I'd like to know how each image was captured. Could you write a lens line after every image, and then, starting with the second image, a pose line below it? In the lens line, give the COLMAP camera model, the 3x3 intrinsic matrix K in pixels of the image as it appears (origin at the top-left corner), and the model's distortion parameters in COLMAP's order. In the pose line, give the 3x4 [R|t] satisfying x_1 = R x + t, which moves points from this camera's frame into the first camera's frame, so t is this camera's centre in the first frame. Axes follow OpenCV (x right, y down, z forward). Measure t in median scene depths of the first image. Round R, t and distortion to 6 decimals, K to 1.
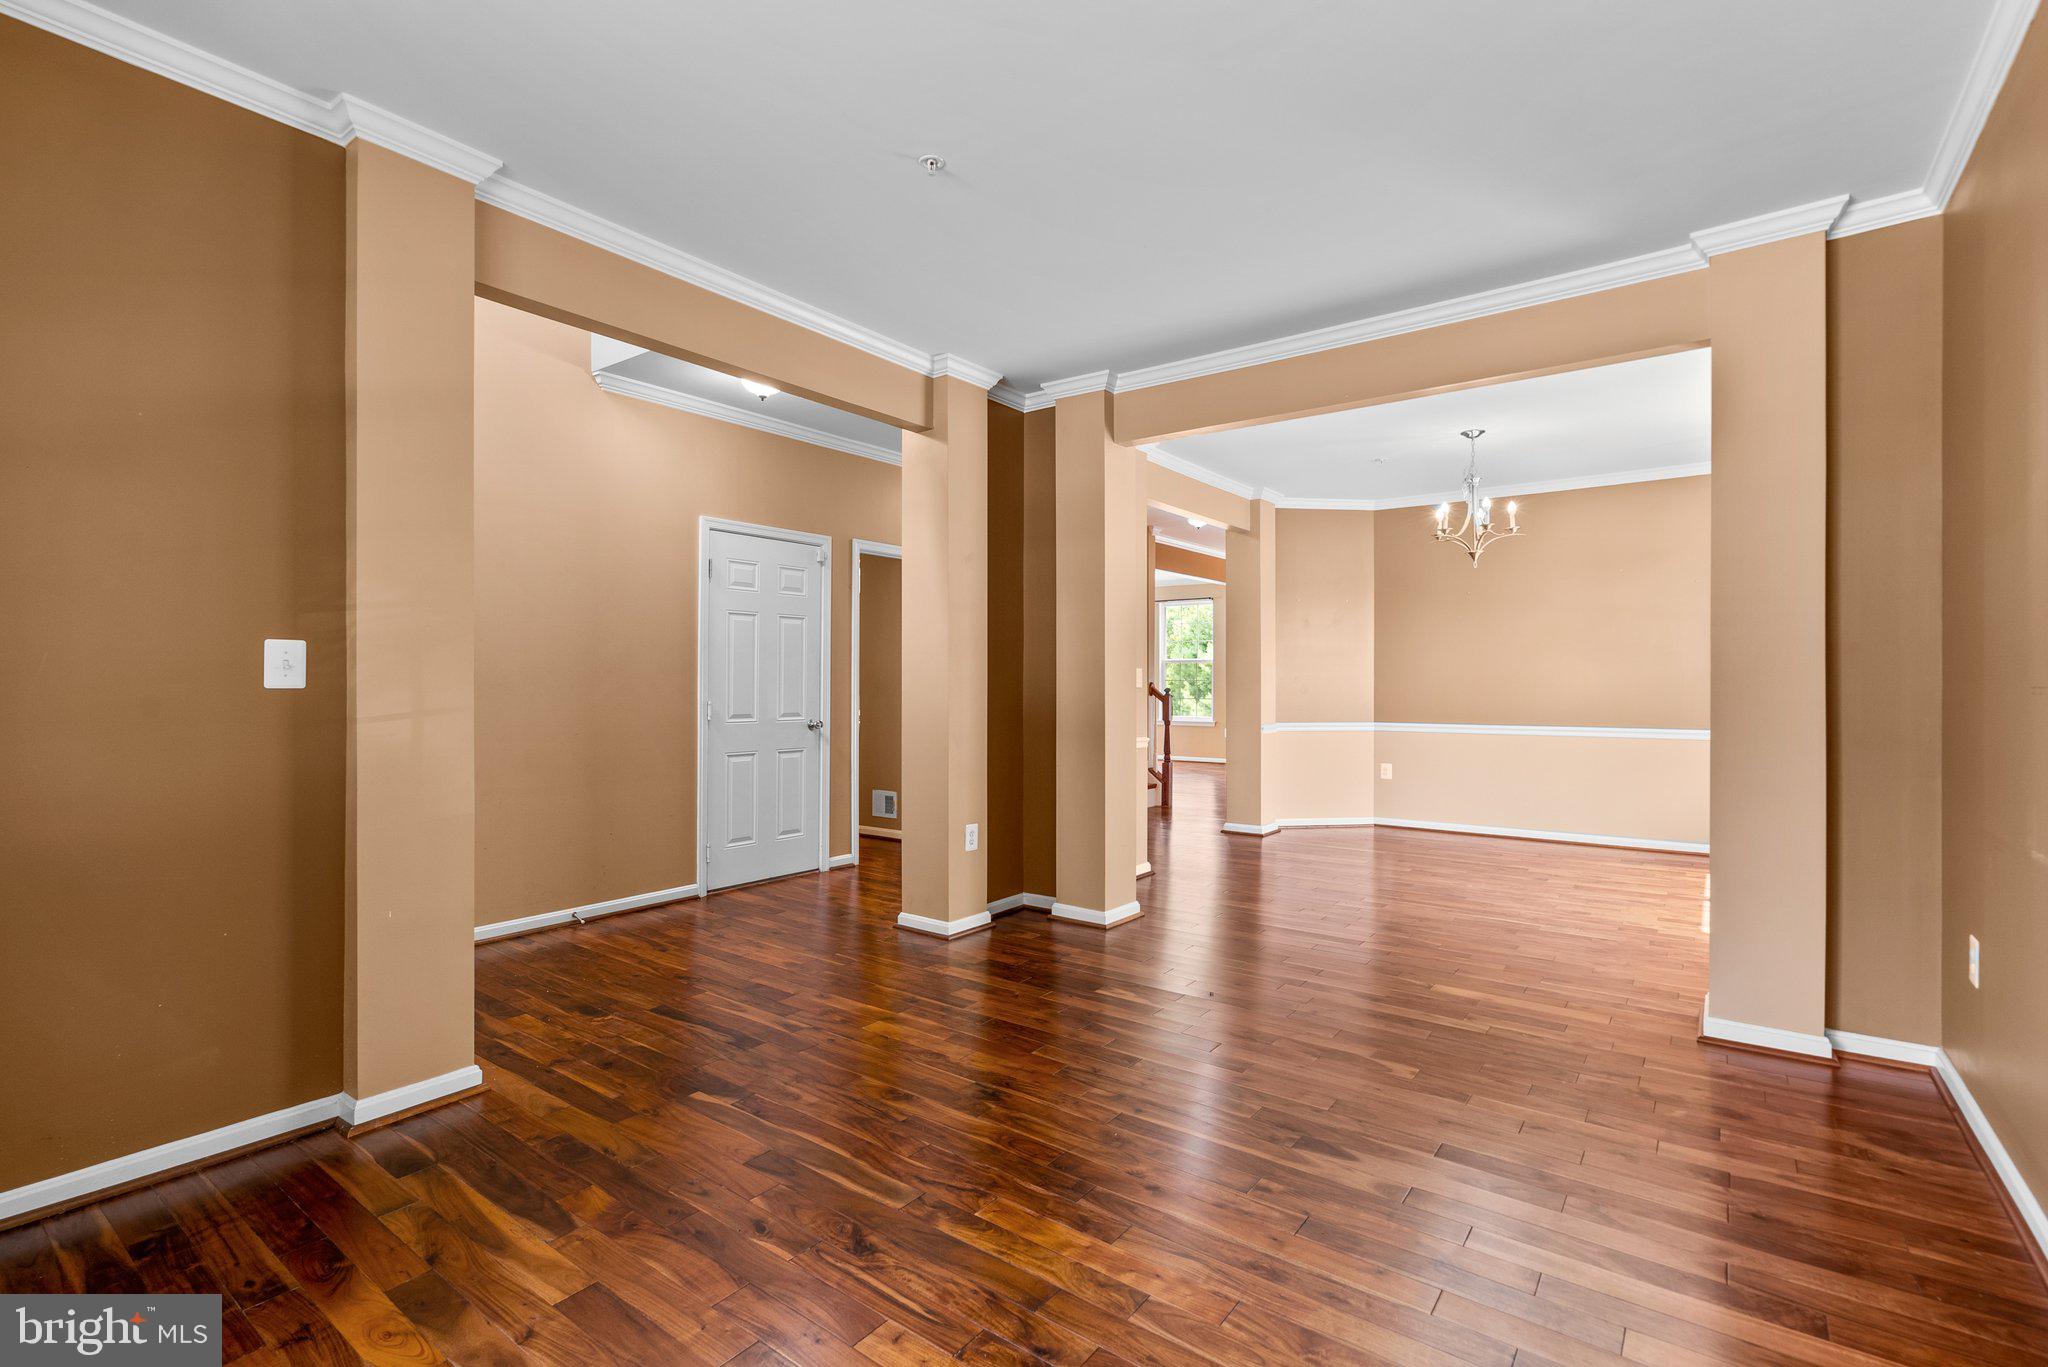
lens RADIAL K [[951.9, 0, 1017.8], [0, 951.9, 682.1], [0, 0, 1]] dist [-0.005457, 0.001219]
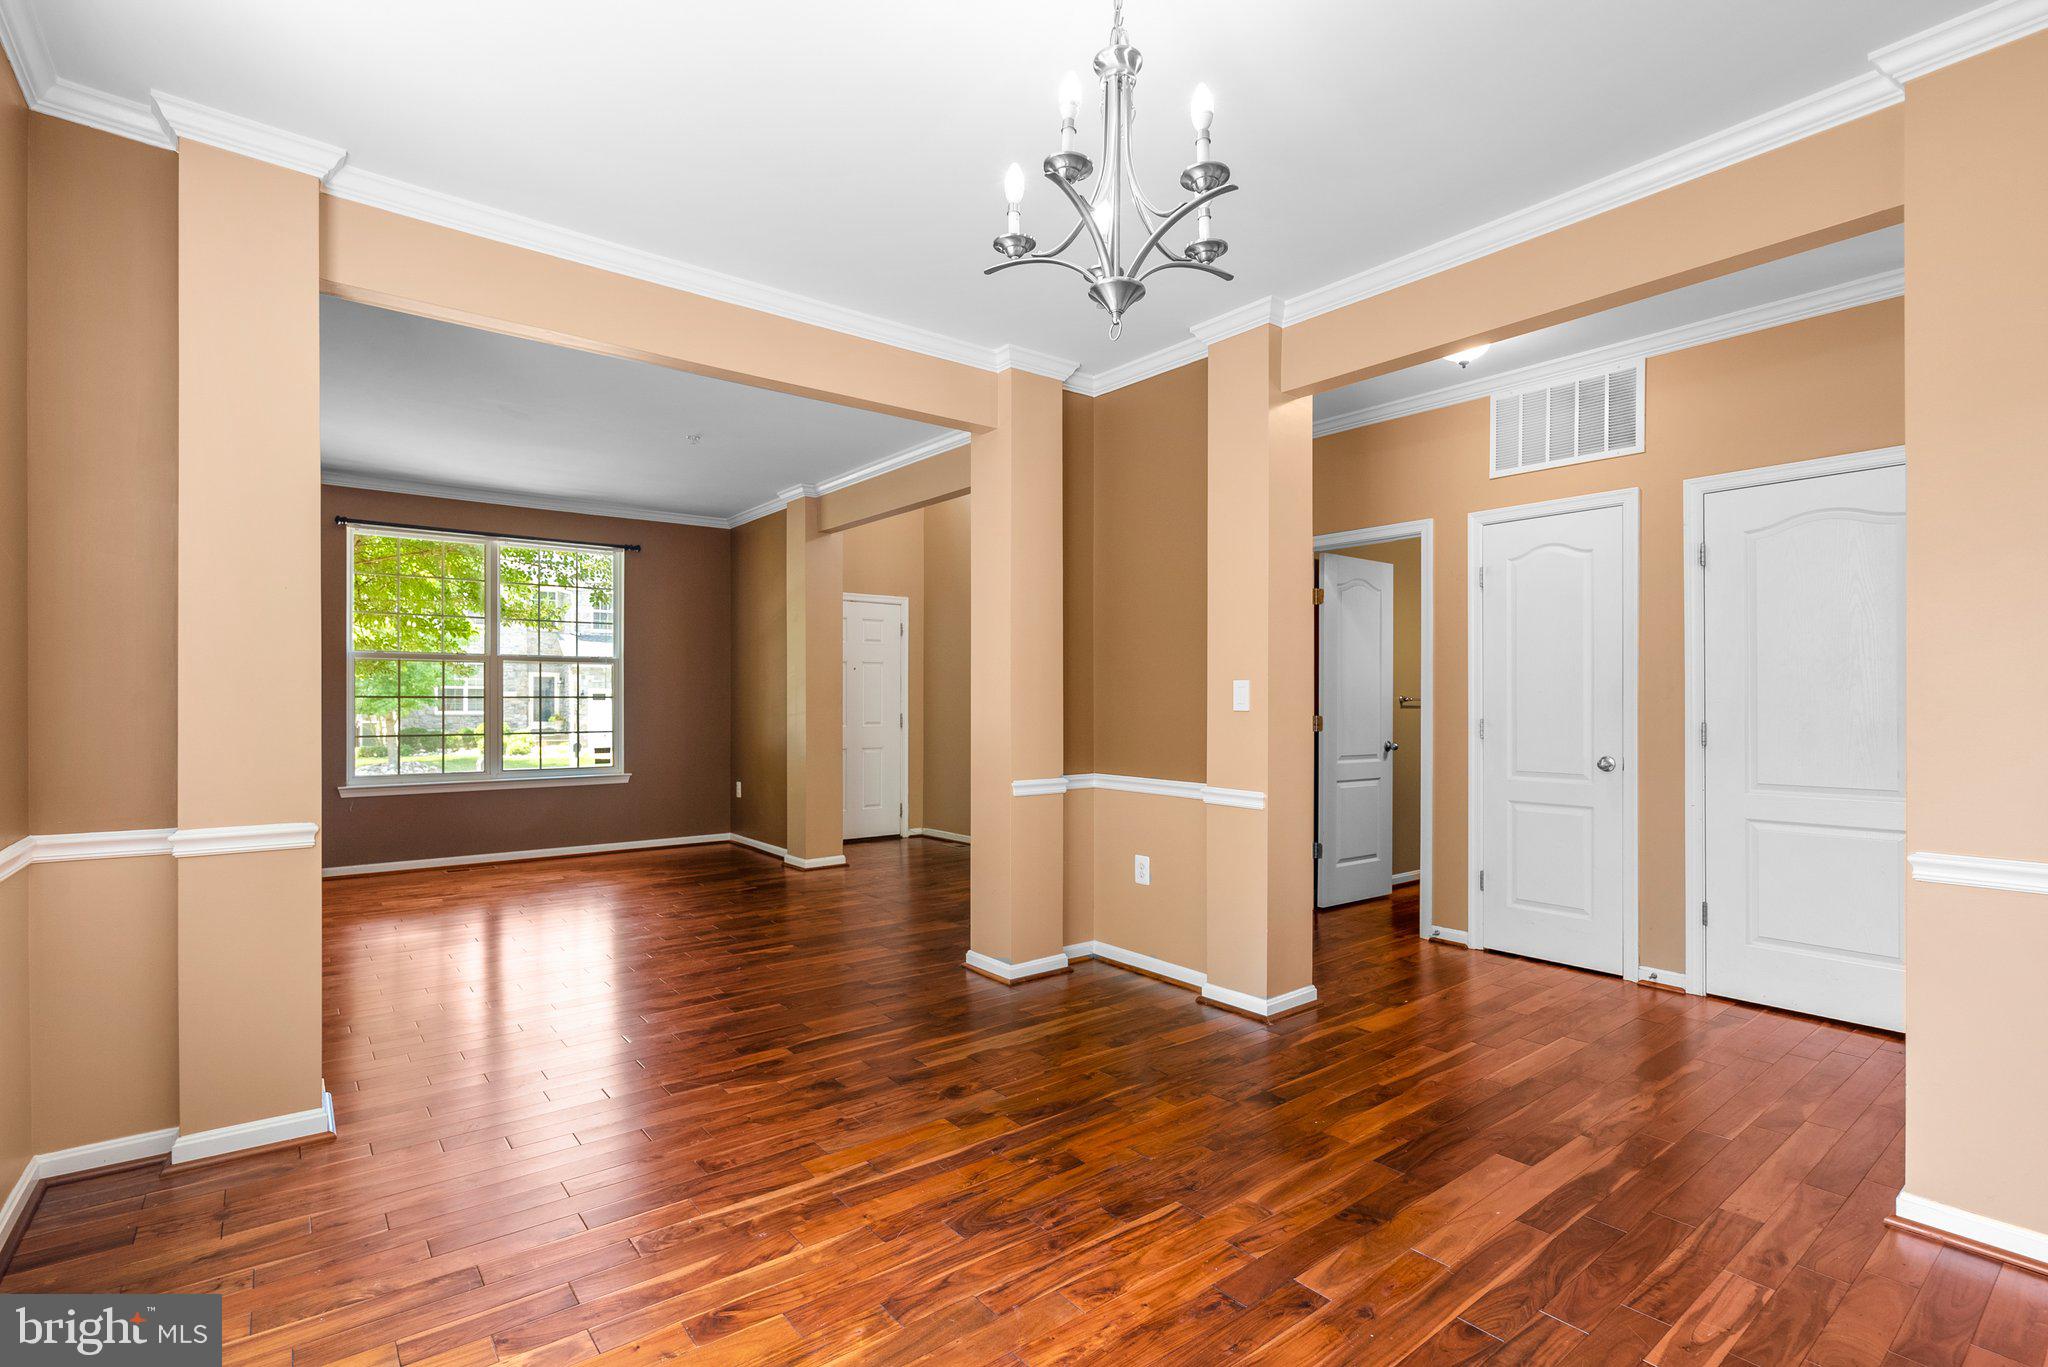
lens RADIAL K [[951.9, 0, 1008.6], [0, 951.9, 688.7], [0, 0, 1]] dist [-0.005457, 0.001219]
pose [[-0.266990, -0.016661, -0.963555, 0.602378], [-0.009390, 0.999848, -0.014686, 0.003790], [0.963654, 0.005127, -0.267106, 0.788879]]
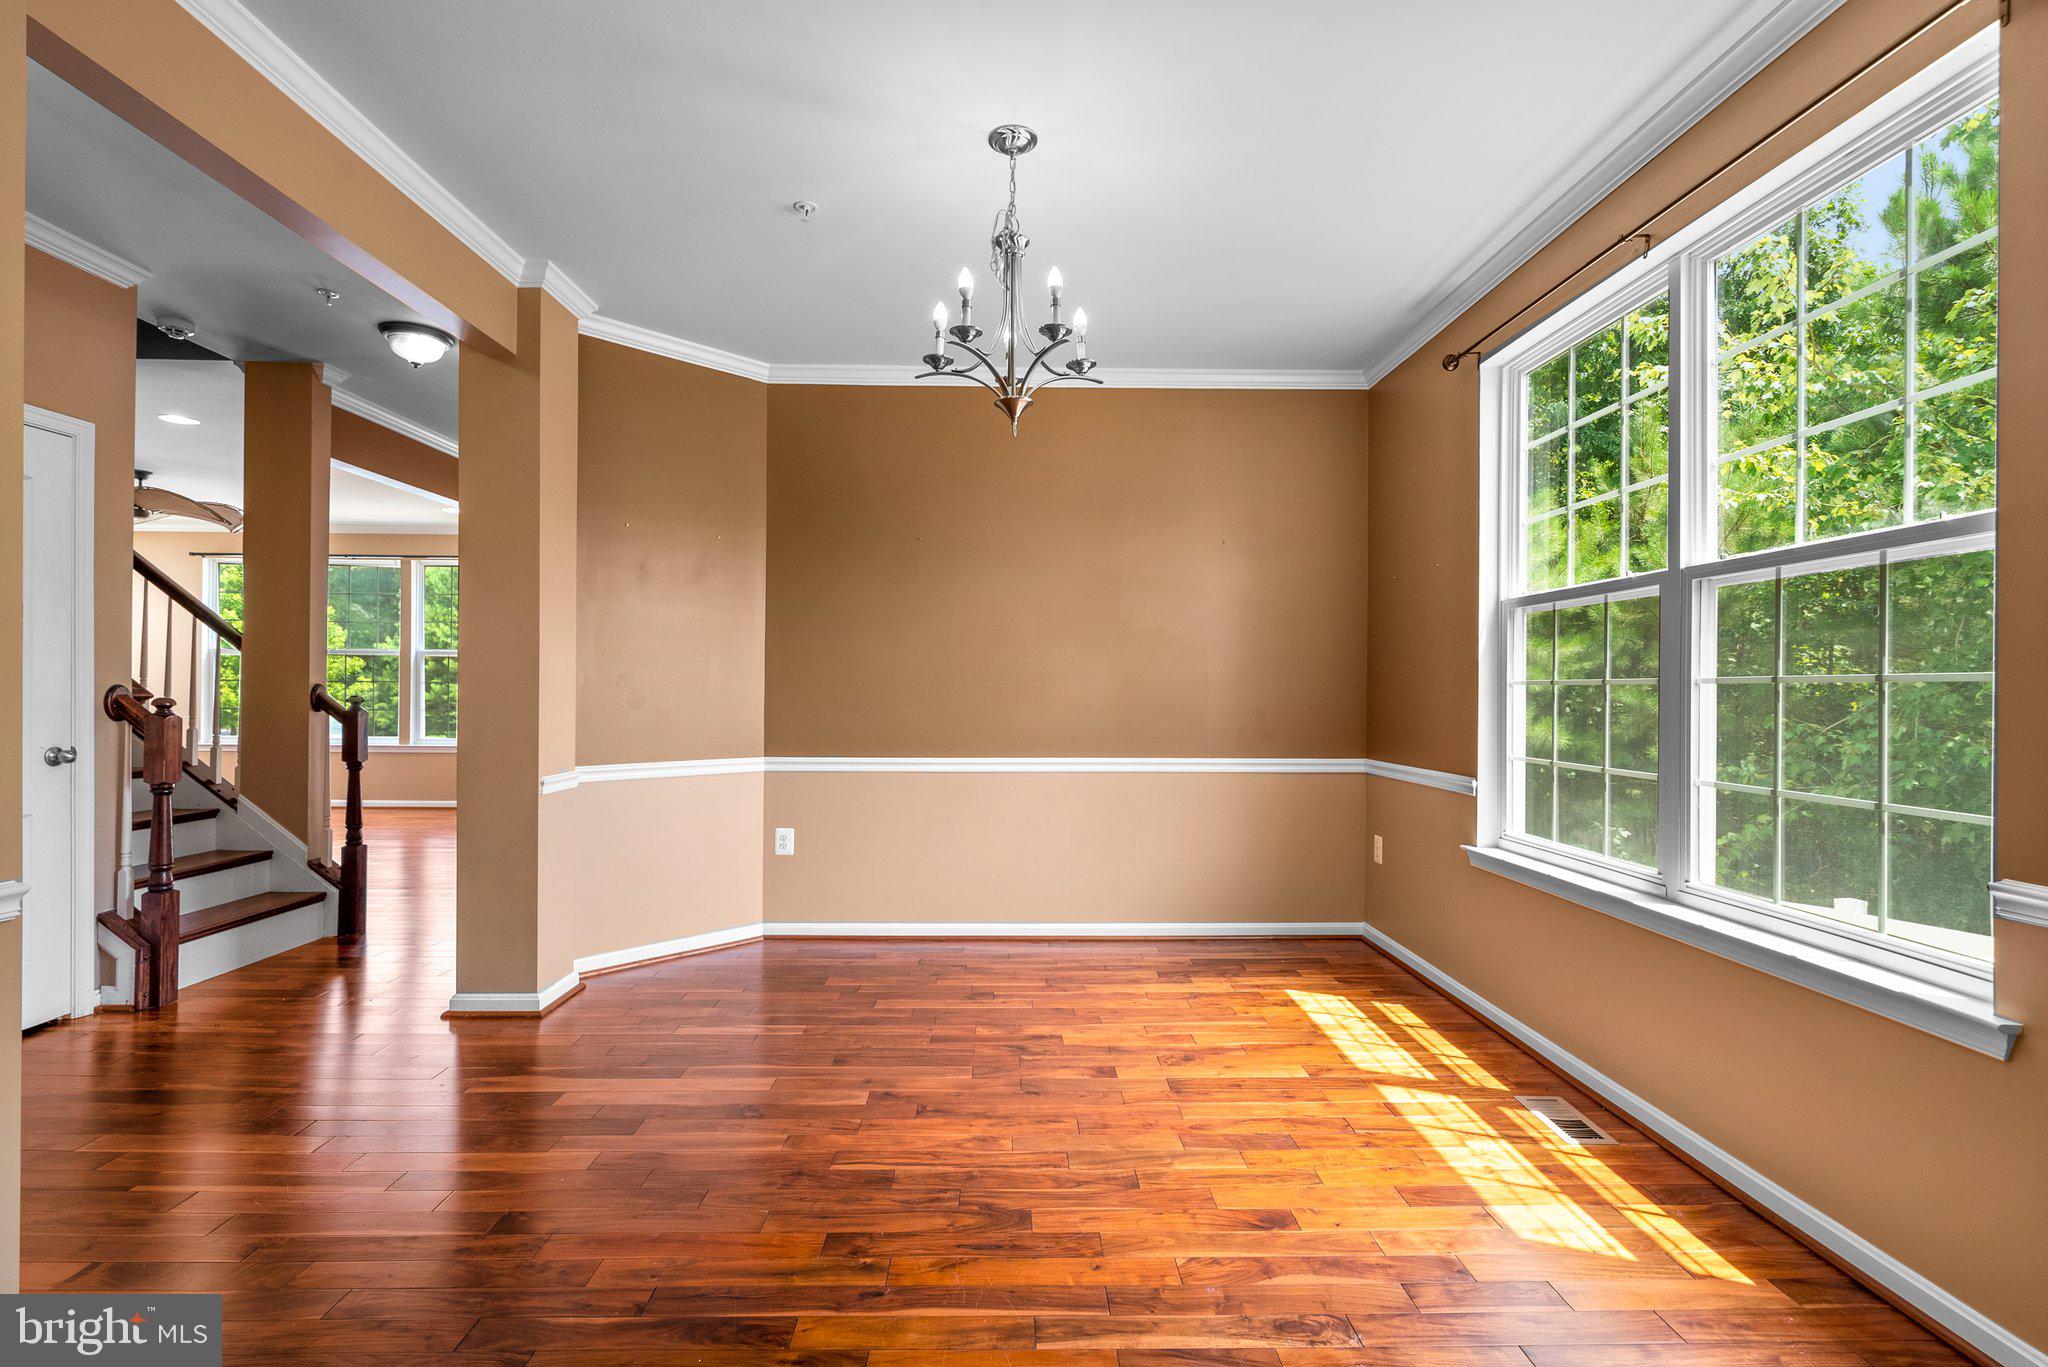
lens RADIAL K [[951.9, 0, 1018.6], [0, 951.9, 679.1], [0, 0, 1]] dist [-0.005457, 0.001219]
pose [[0.782540, 0.010321, 0.622515, 0.144402], [-0.001403, 0.999889, -0.014813, 0.005364], [-0.622599, 0.010718, 0.782468, 0.473874]]
